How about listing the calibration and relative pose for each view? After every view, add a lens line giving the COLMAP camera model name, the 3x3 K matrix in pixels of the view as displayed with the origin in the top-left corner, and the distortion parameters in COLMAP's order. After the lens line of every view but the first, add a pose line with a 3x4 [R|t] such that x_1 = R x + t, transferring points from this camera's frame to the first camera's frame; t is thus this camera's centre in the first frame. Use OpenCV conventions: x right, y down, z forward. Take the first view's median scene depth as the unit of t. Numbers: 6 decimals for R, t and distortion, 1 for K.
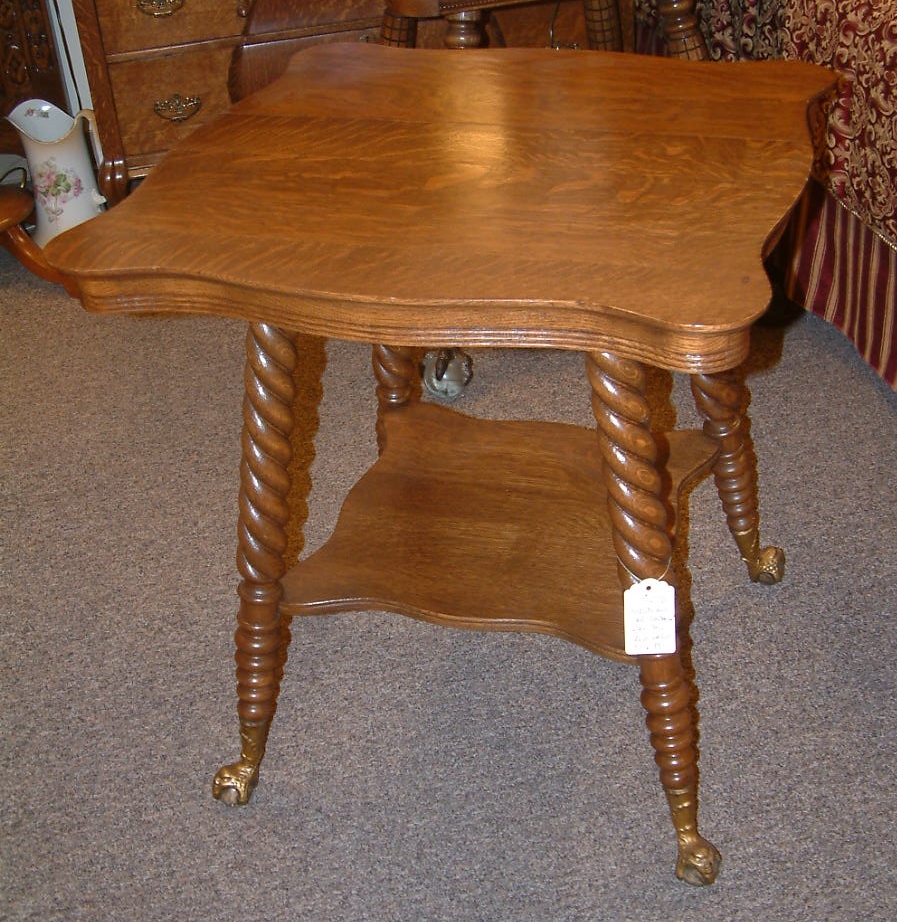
lens RADIAL K [[1465.3, 0, 486.5], [0, 1465.3, 401.6], [0, 0, 1]] dist [-0.146363, 0.000000]
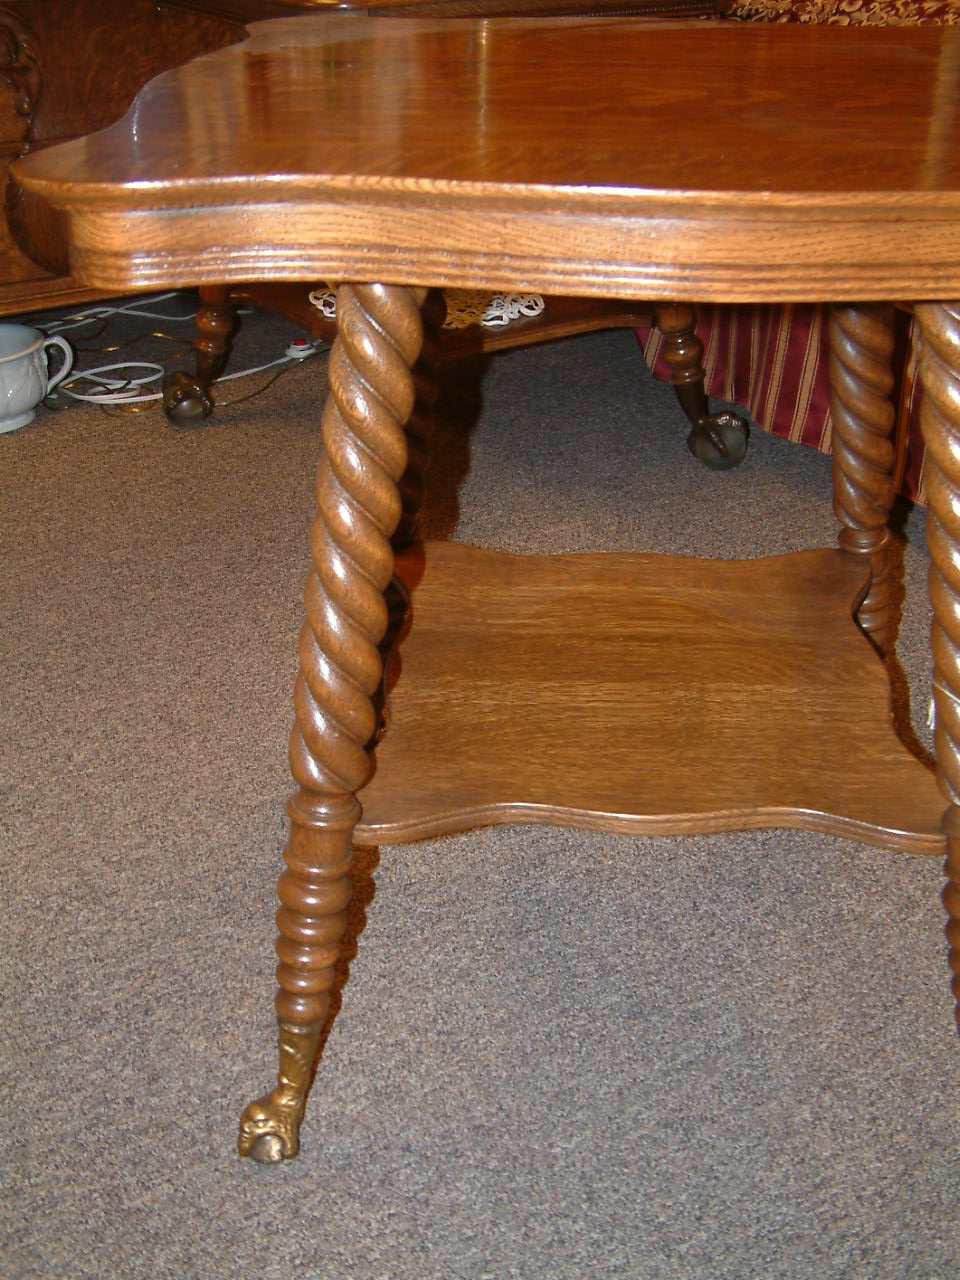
lens RADIAL K [[1455.2, 0, 483.0], [0, 1455.2, 649.3], [0, 0, 1]] dist [-0.125949, 0.000000]
pose [[0.969042, -0.071495, 0.236318, -0.214695], [0.075441, 0.997121, -0.007687, 0.067158], [-0.235088, 0.025277, 0.971645, 0.361089]]
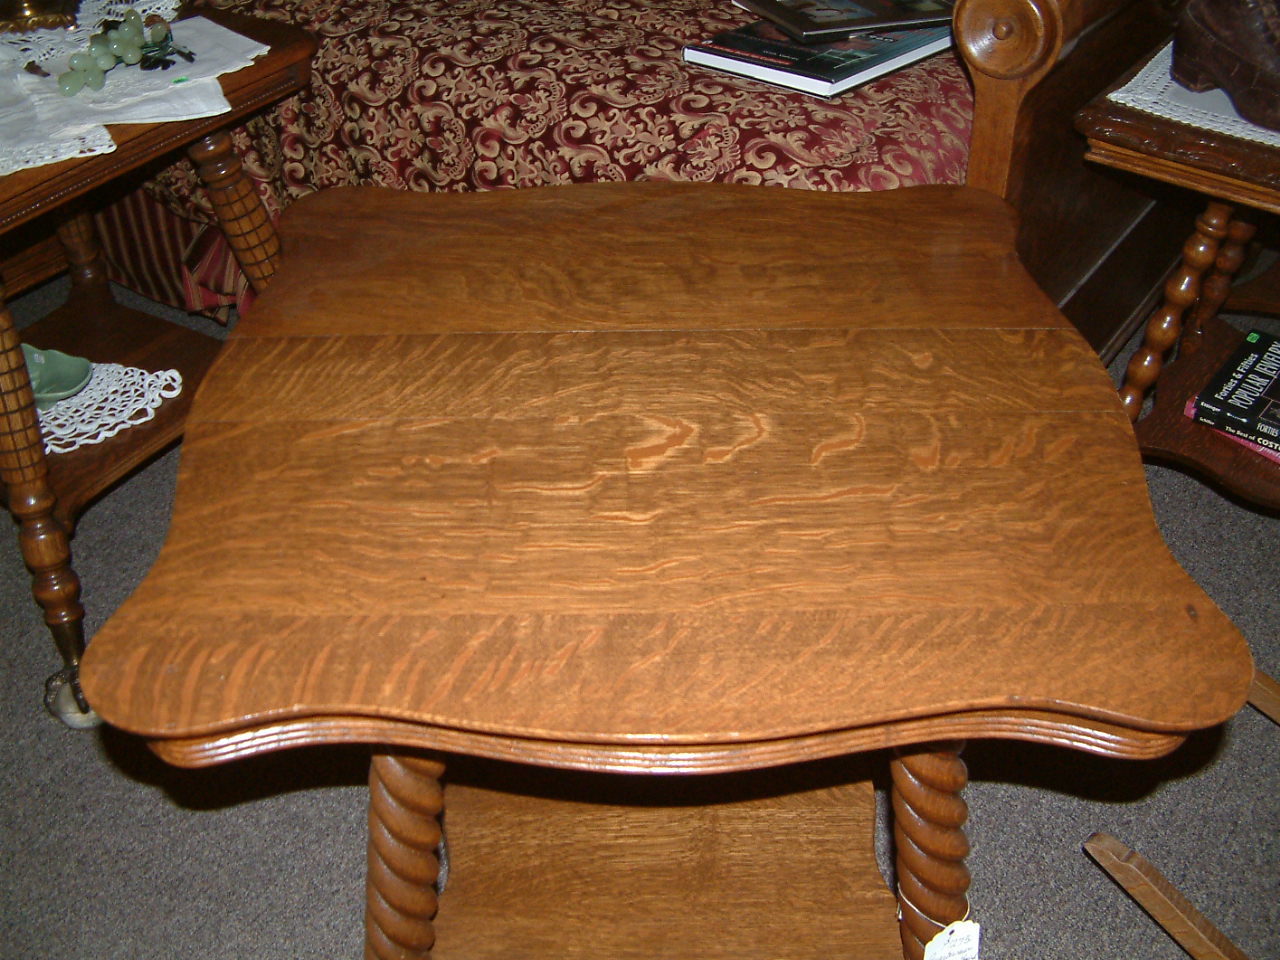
lens RADIAL K [[1345.8, 0, 614.0], [0, 1345.8, 477.6], [0, 0, 1]] dist [-0.168836, 0.000000]
pose [[0.953207, -0.139672, 0.268118, -0.178646], [0.111014, 0.986633, 0.119296, -0.180033], [-0.281196, -0.083949, 0.955971, 0.333715]]
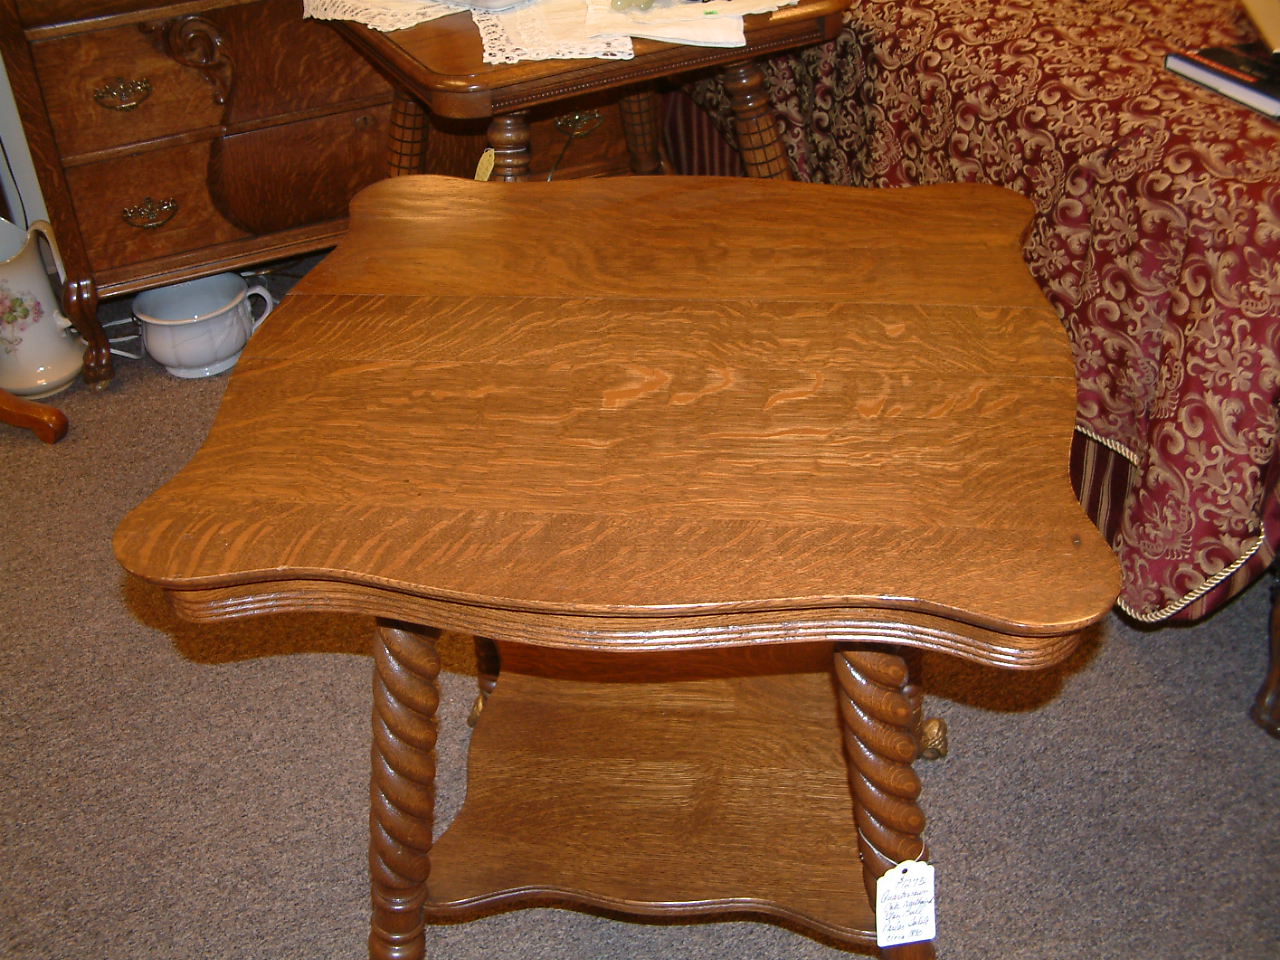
lens RADIAL K [[1455.2, 0, 618.1], [0, 1455.2, 480.5], [0, 0, 1]] dist [-0.125949, 0.000000]
pose [[0.986839, -0.081829, 0.139472, -0.119244], [0.074169, 0.995483, 0.059271, -0.126168], [-0.143692, -0.048146, 0.988451, 0.193483]]
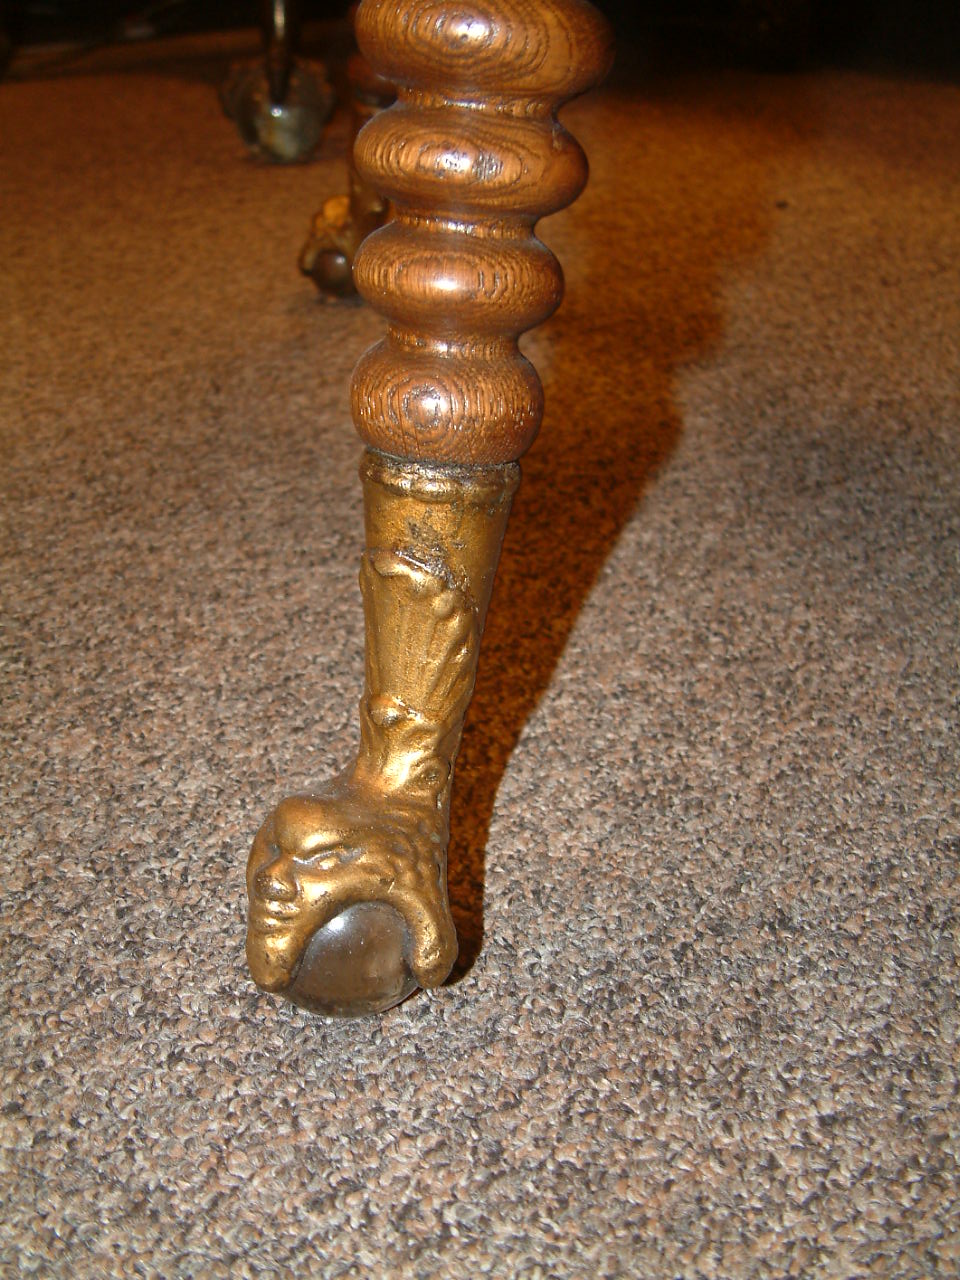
lens RADIAL K [[1455.2, 0, 478.0], [0, 1455.2, 643.0], [0, 0, 1]] dist [-0.125949, 0.000000]
pose [[0.926883, -0.143920, 0.346662, -0.216628], [0.157650, 0.987427, -0.011574, 0.235662], [-0.340638, 0.065379, 0.937919, 0.809549]]
